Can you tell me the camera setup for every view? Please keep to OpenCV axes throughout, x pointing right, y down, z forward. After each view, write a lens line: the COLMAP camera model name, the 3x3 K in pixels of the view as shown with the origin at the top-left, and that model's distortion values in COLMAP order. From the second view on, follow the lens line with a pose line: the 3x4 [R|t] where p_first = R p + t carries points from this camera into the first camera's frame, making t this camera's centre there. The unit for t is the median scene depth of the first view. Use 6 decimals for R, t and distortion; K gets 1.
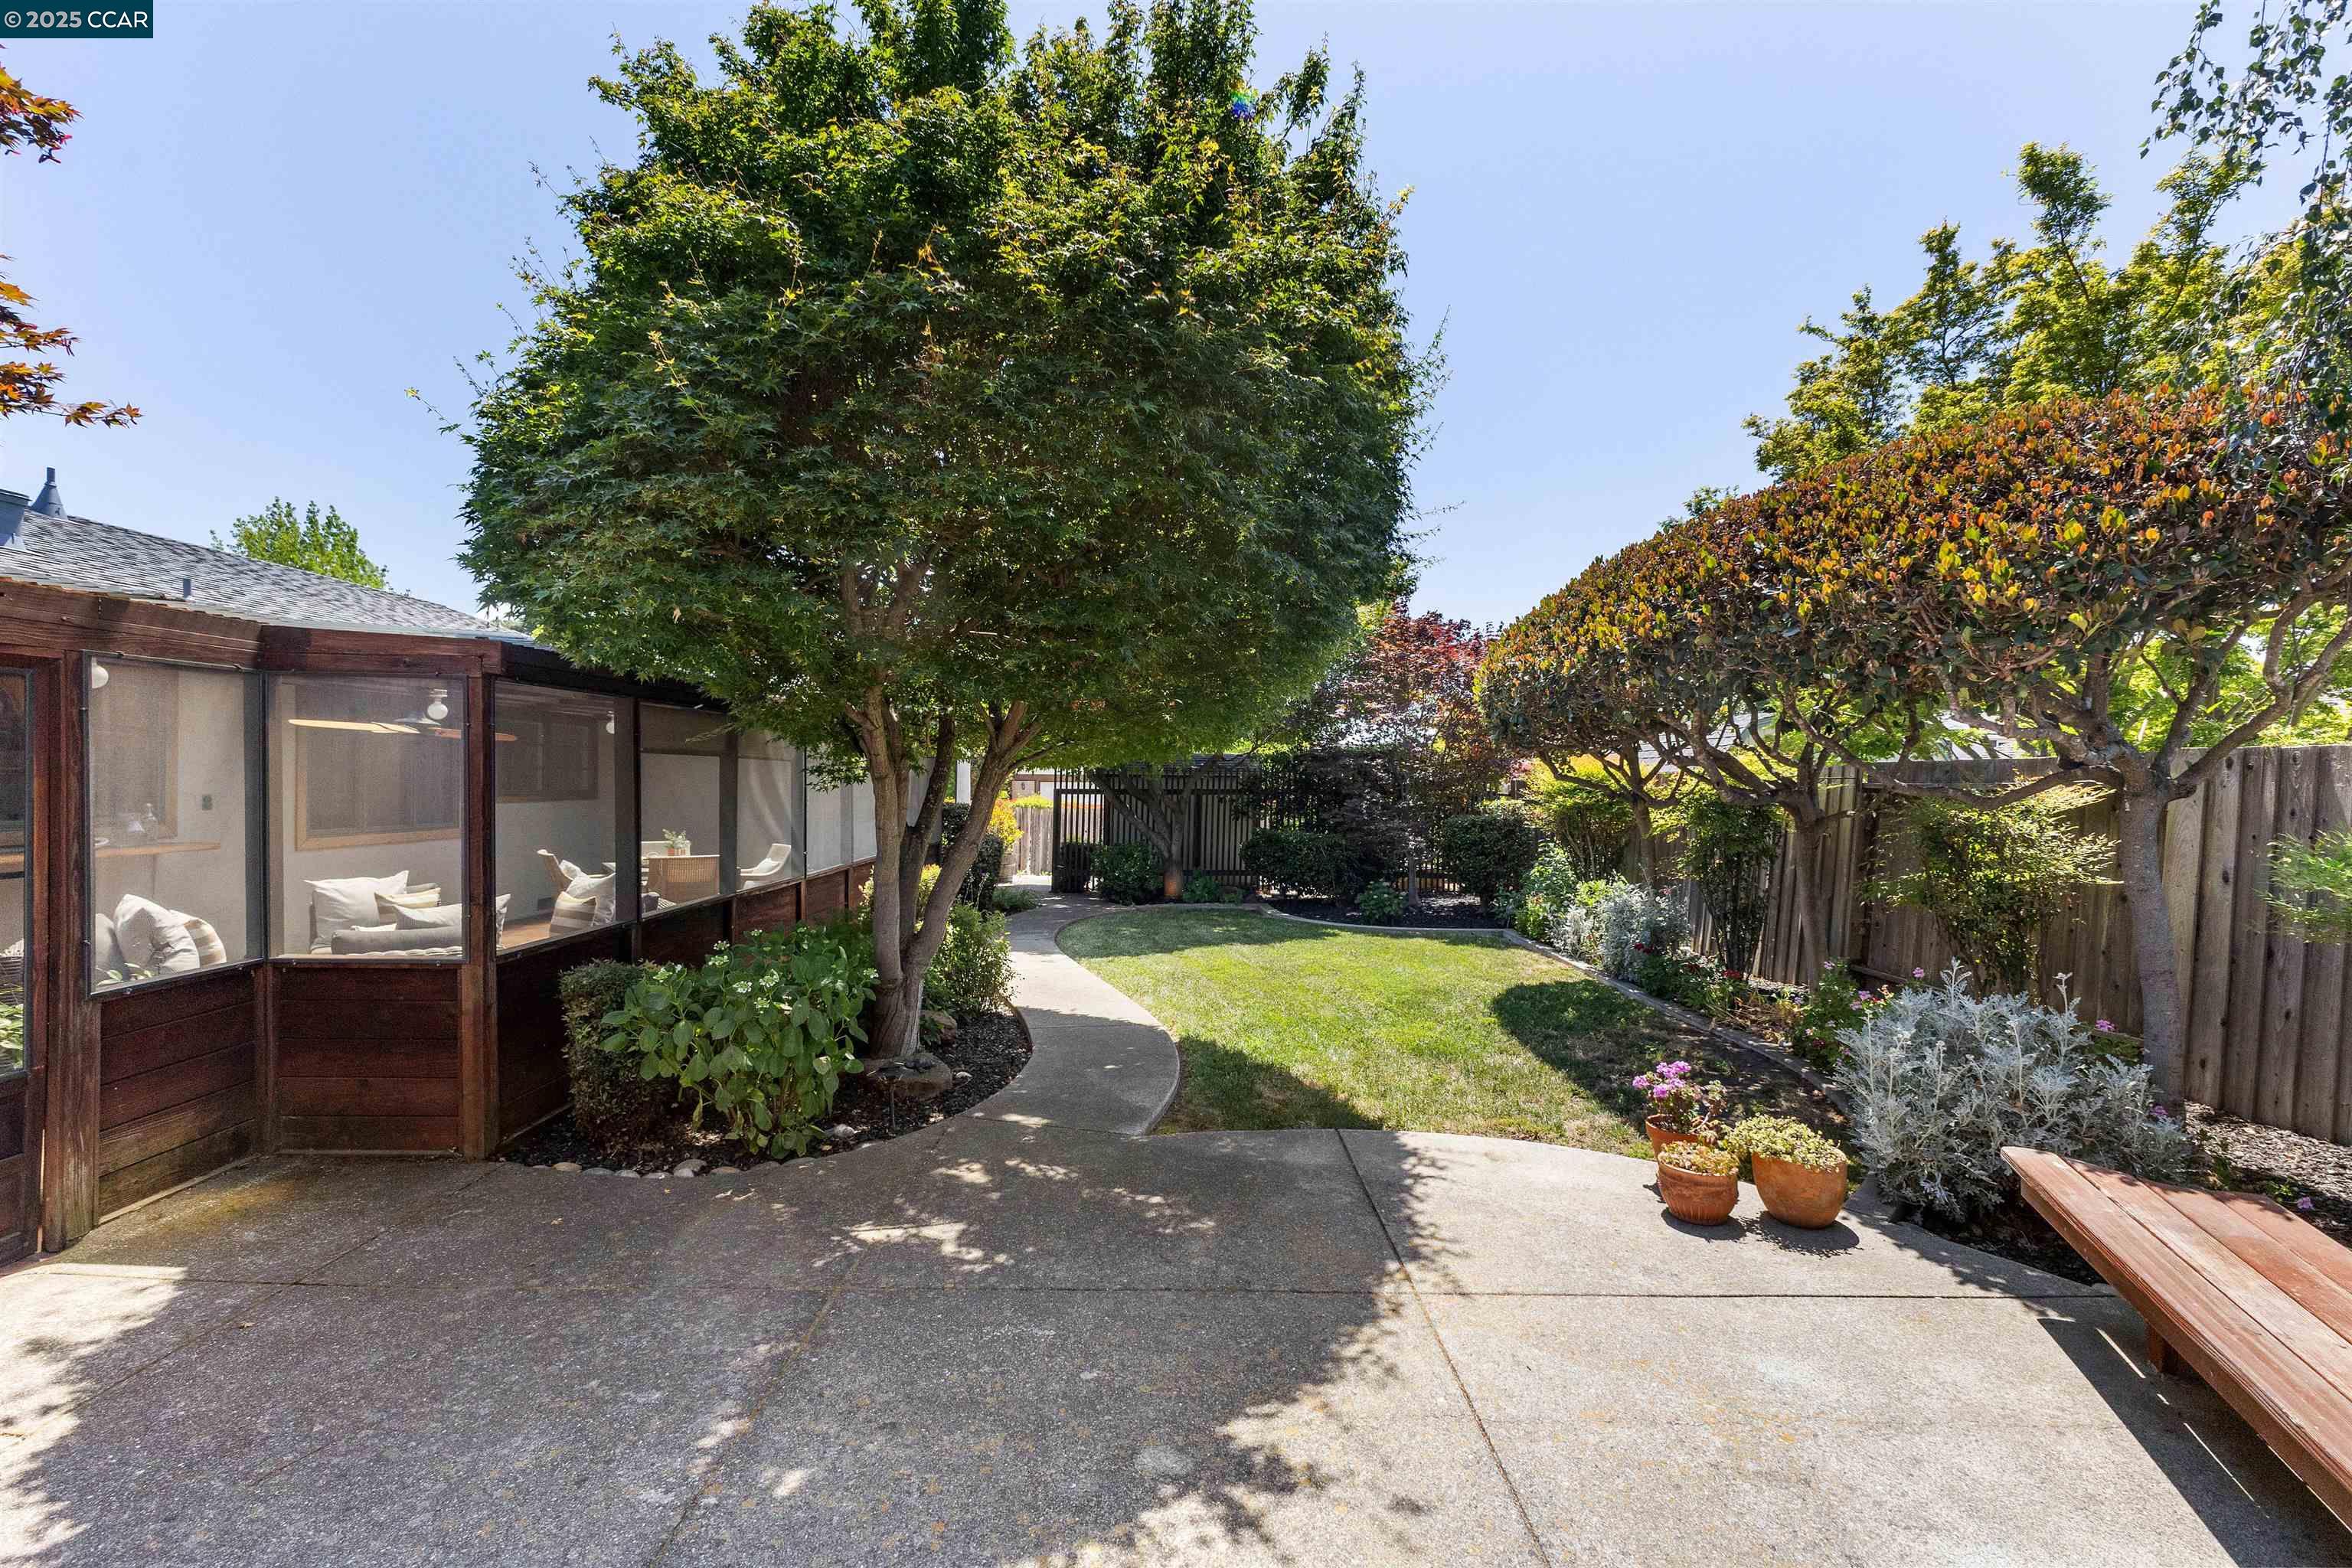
lens RADIAL K [[1023.4, 0, 1196.3], [0, 1023.4, 775.8], [0, 0, 1]] dist [0.005546, -0.000271]
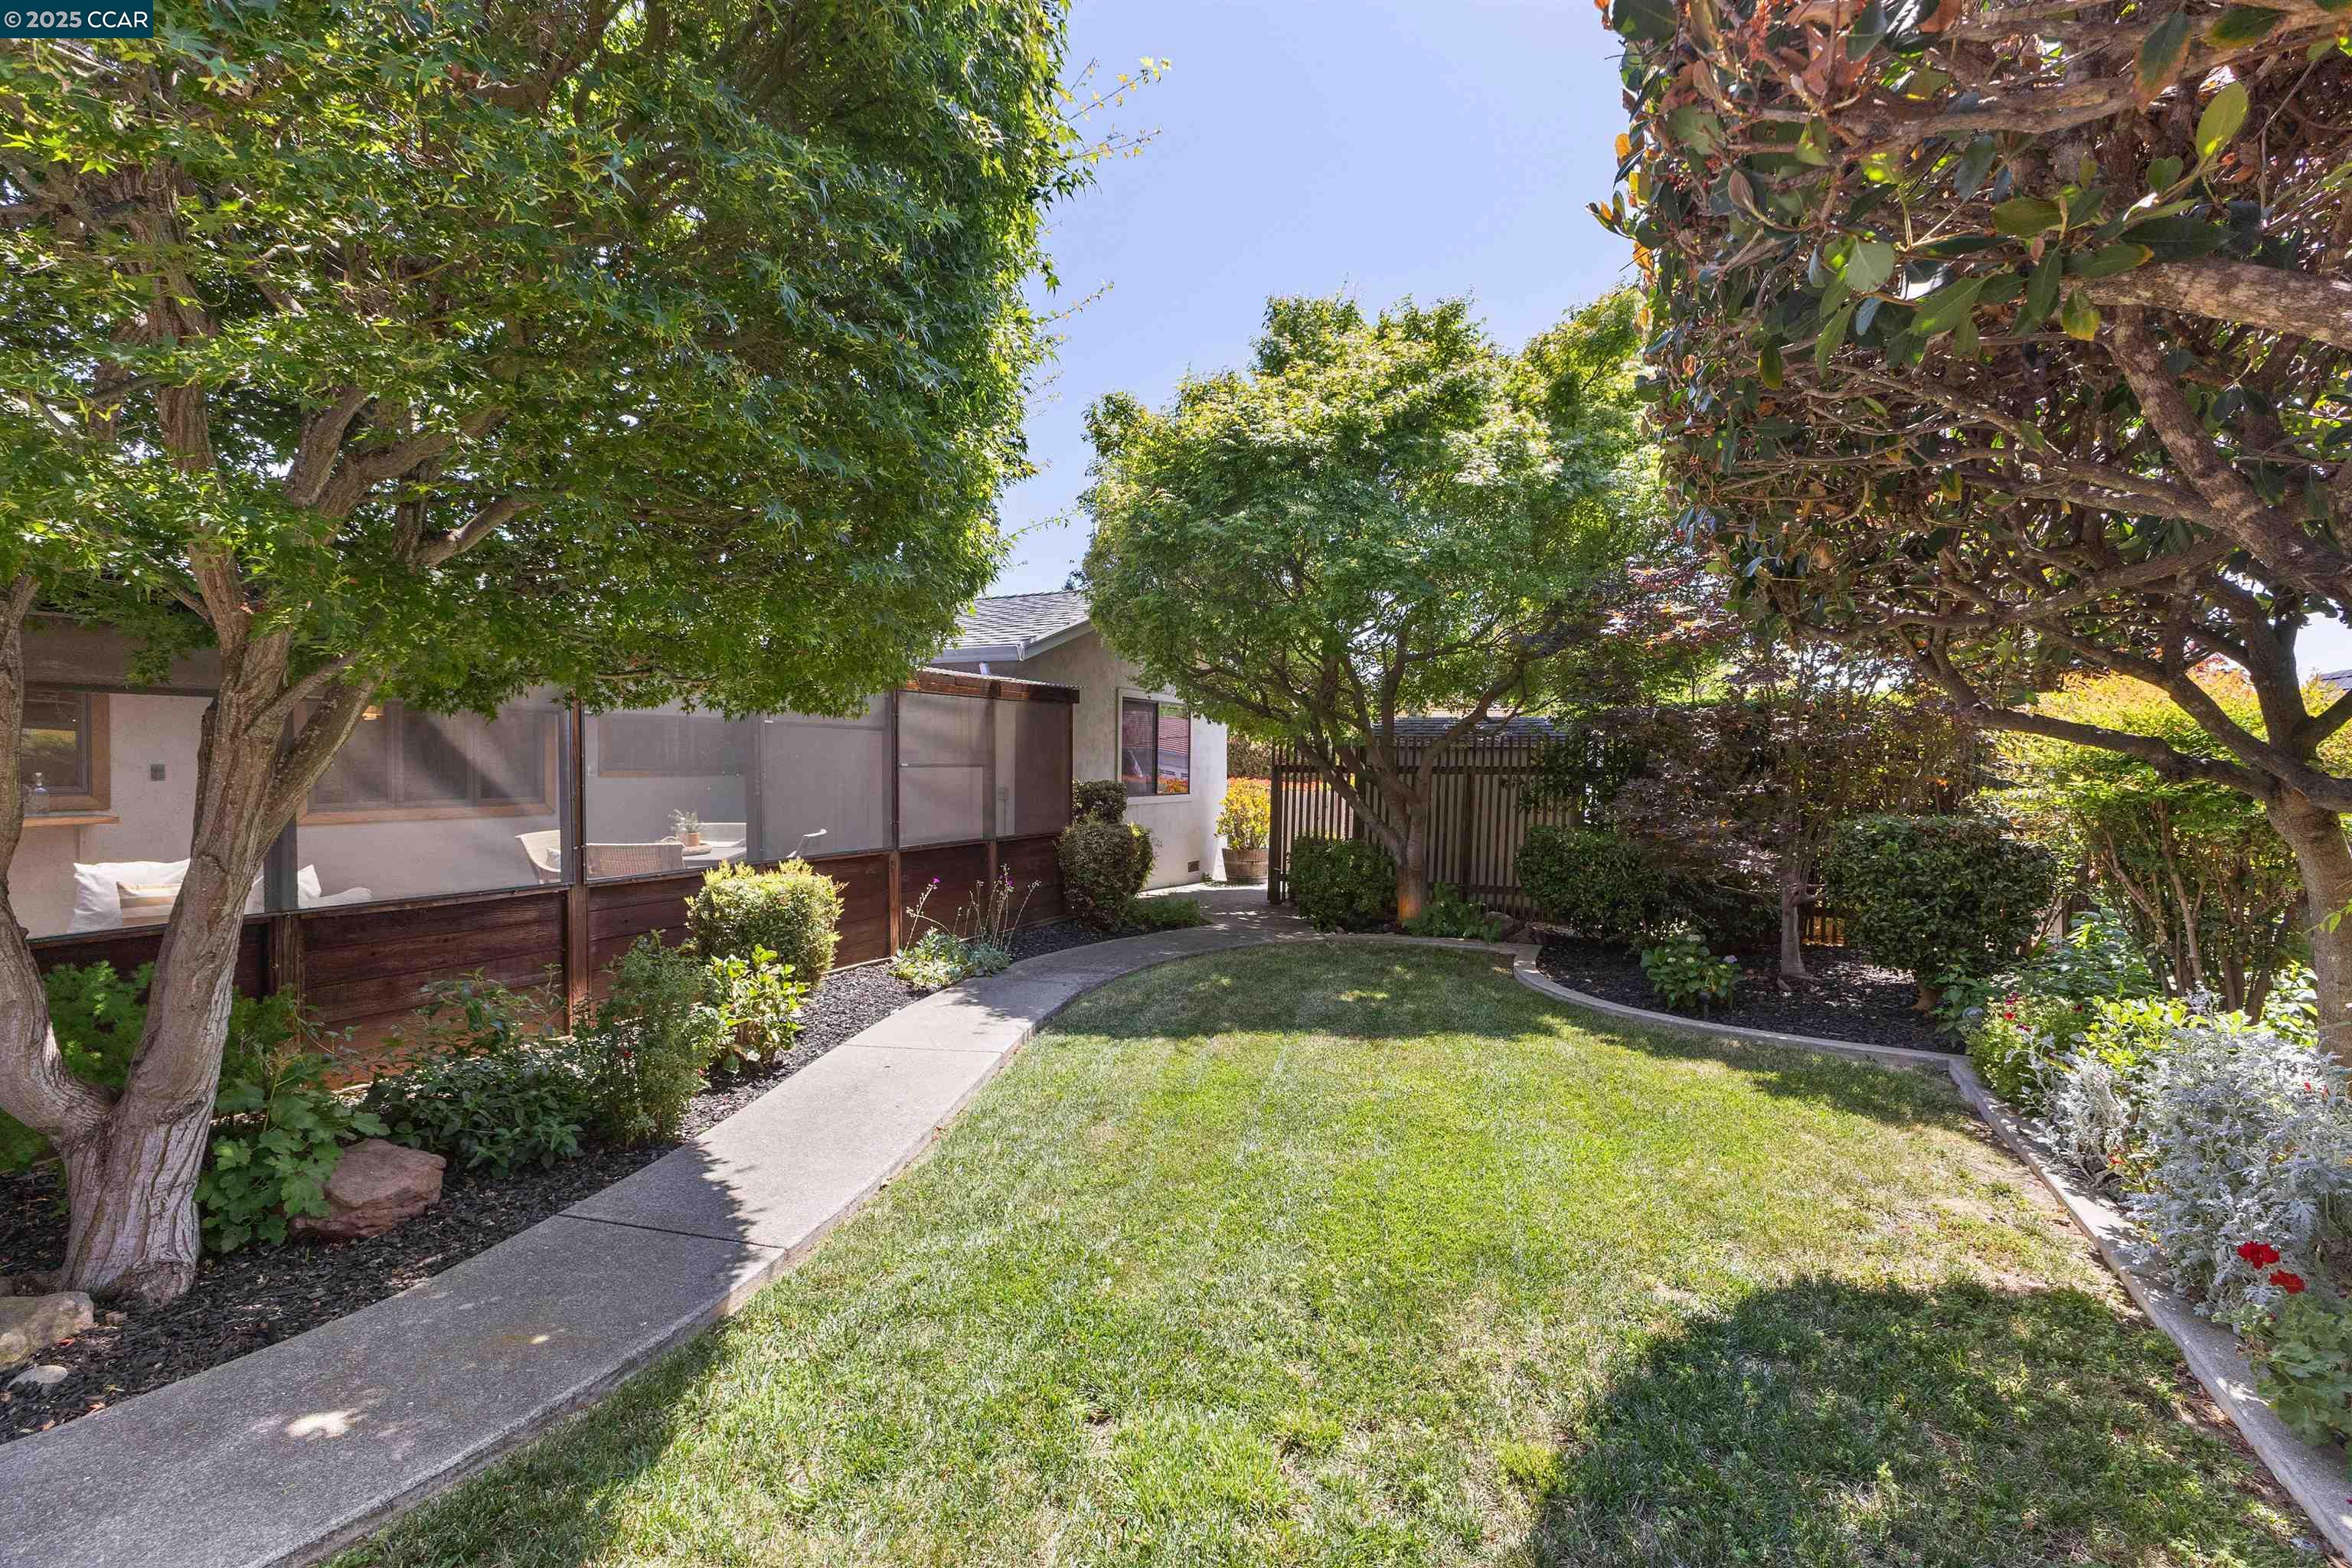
lens RADIAL K [[1023.4, 0, 1167.7], [0, 1023.4, 785.0], [0, 0, 1]] dist [0.005546, -0.000271]
pose [[0.877974, 0.009436, -0.478616, 0.567919], [0.002827, 0.999686, 0.024895, 0.029233], [0.478701, -0.023210, 0.877671, 1.113286]]
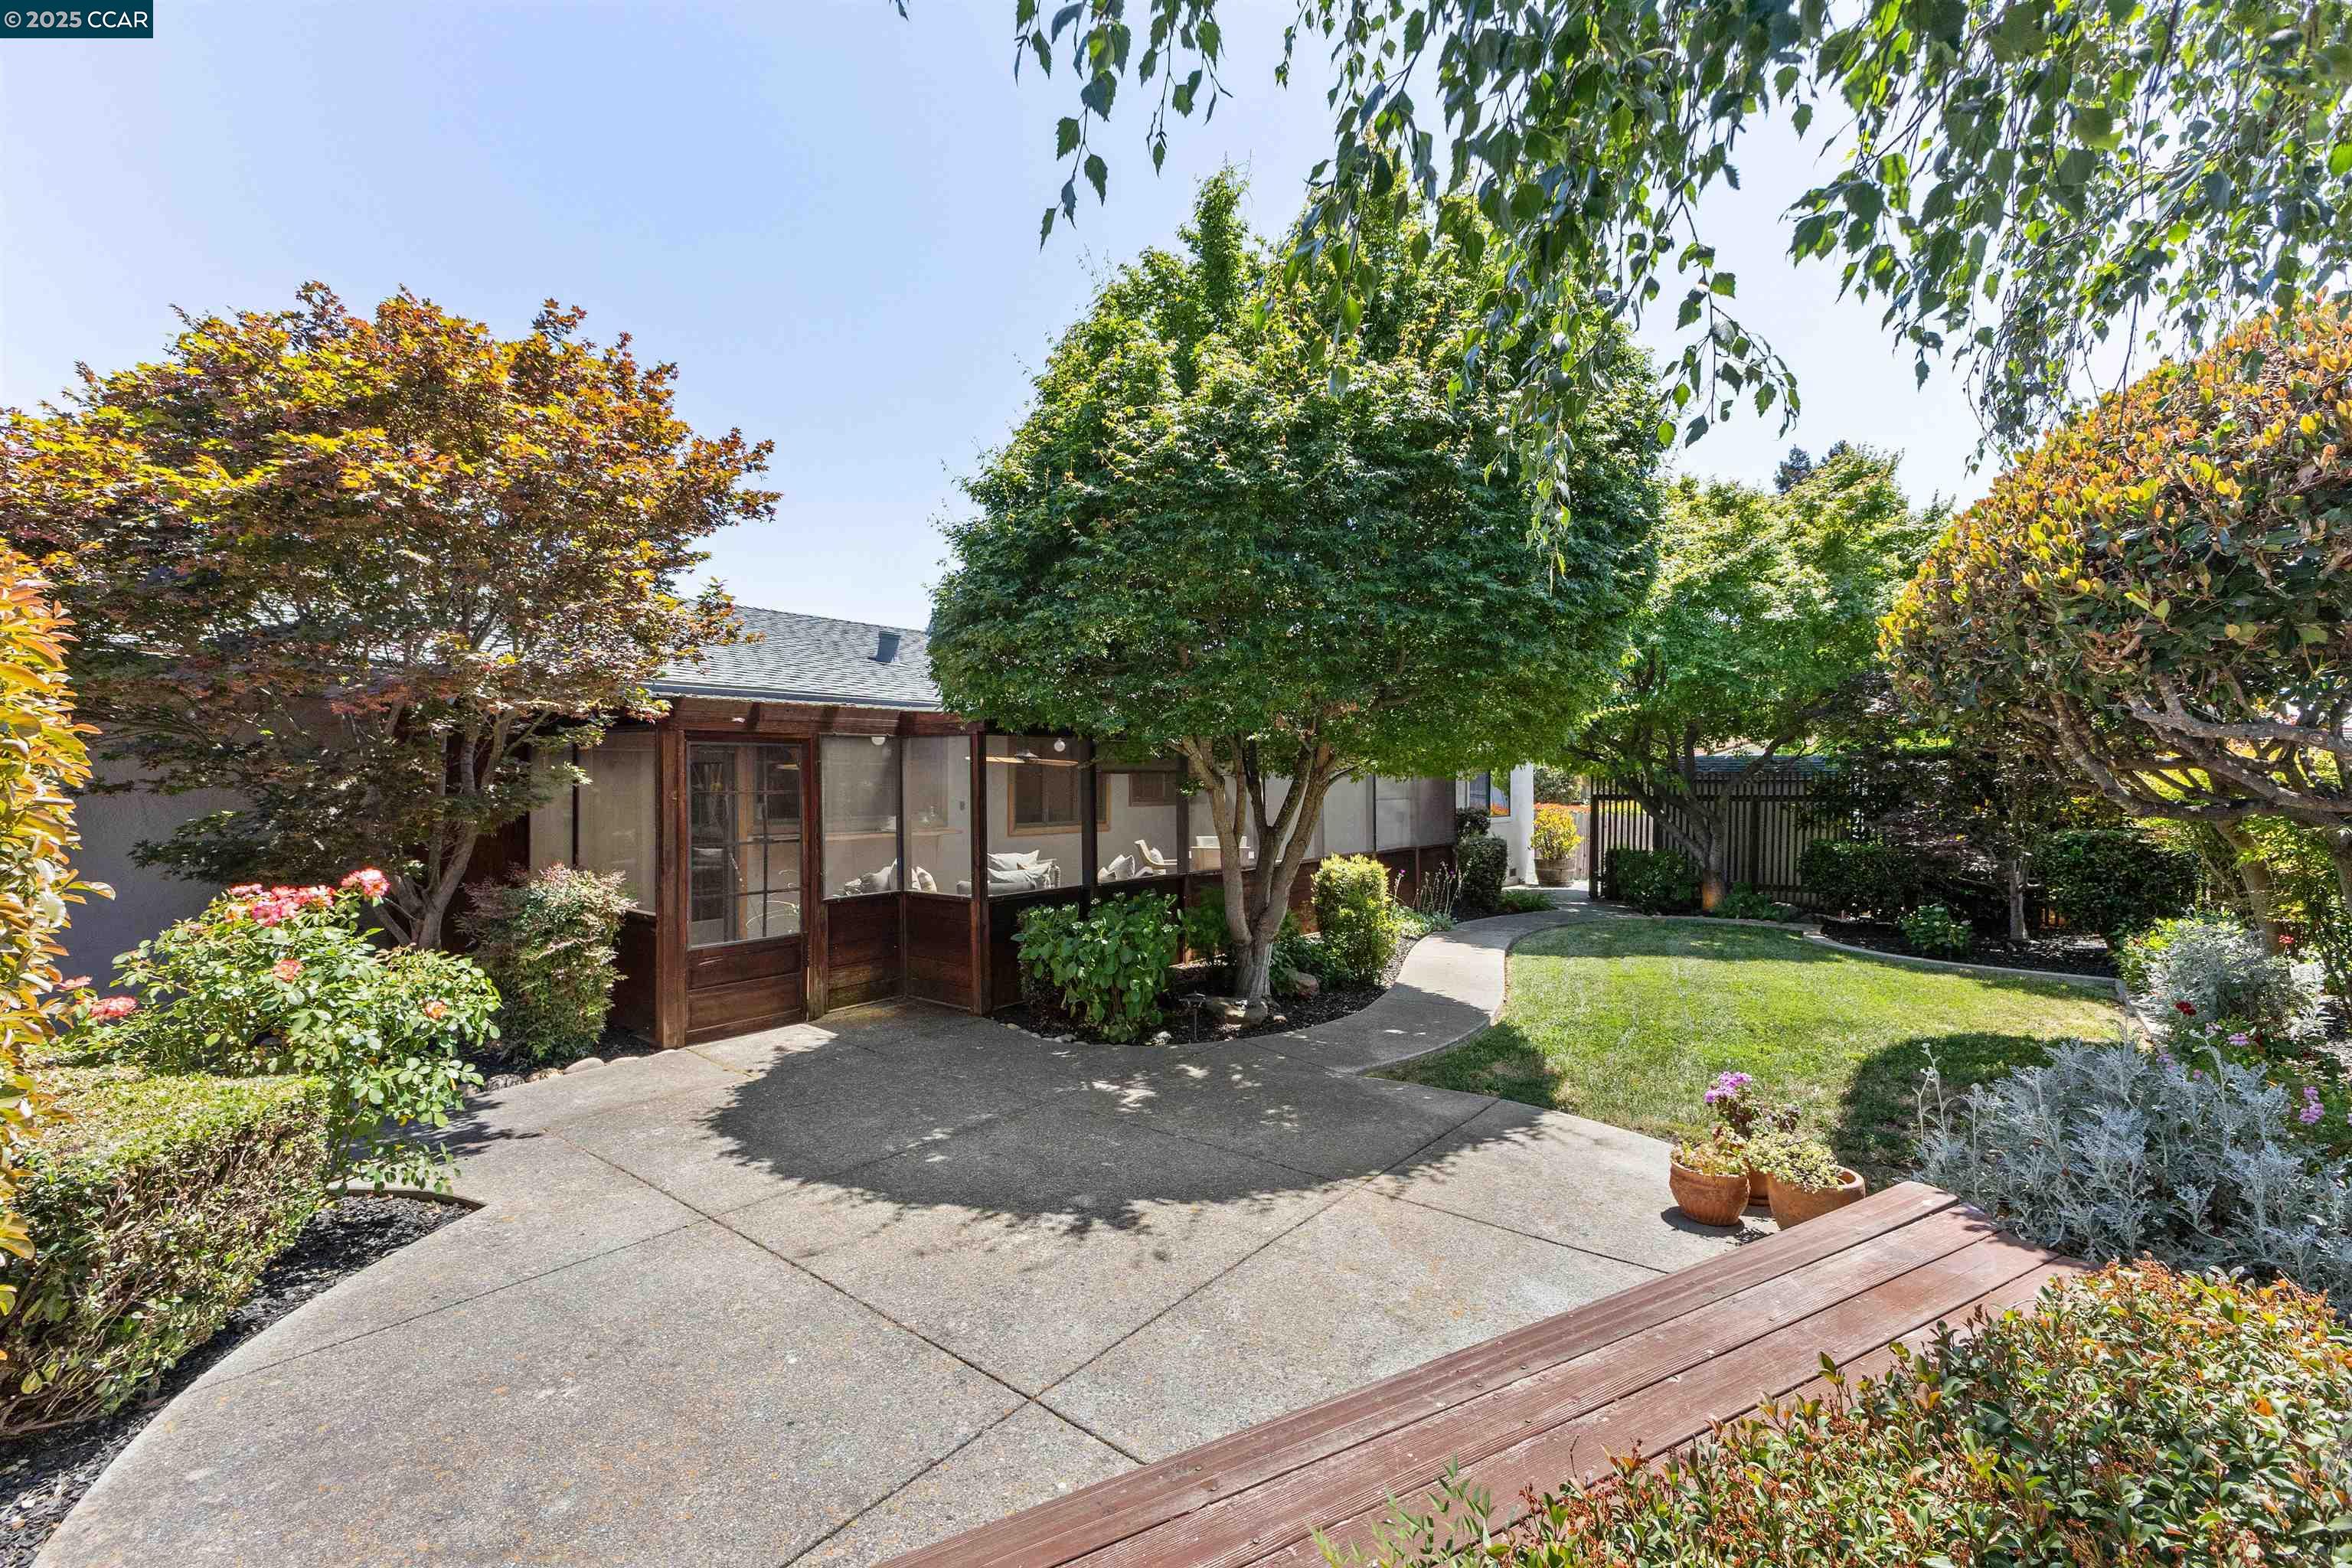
lens RADIAL K [[1023.4, 0, 1179.1], [0, 1023.4, 774.4], [0, 0, 1]] dist [0.005546, -0.000271]
pose [[0.777672, -0.013514, -0.628524, 0.657291], [0.010343, 0.999909, -0.008702, -0.009514], [0.628585, 0.000266, 0.777741, -0.120168]]
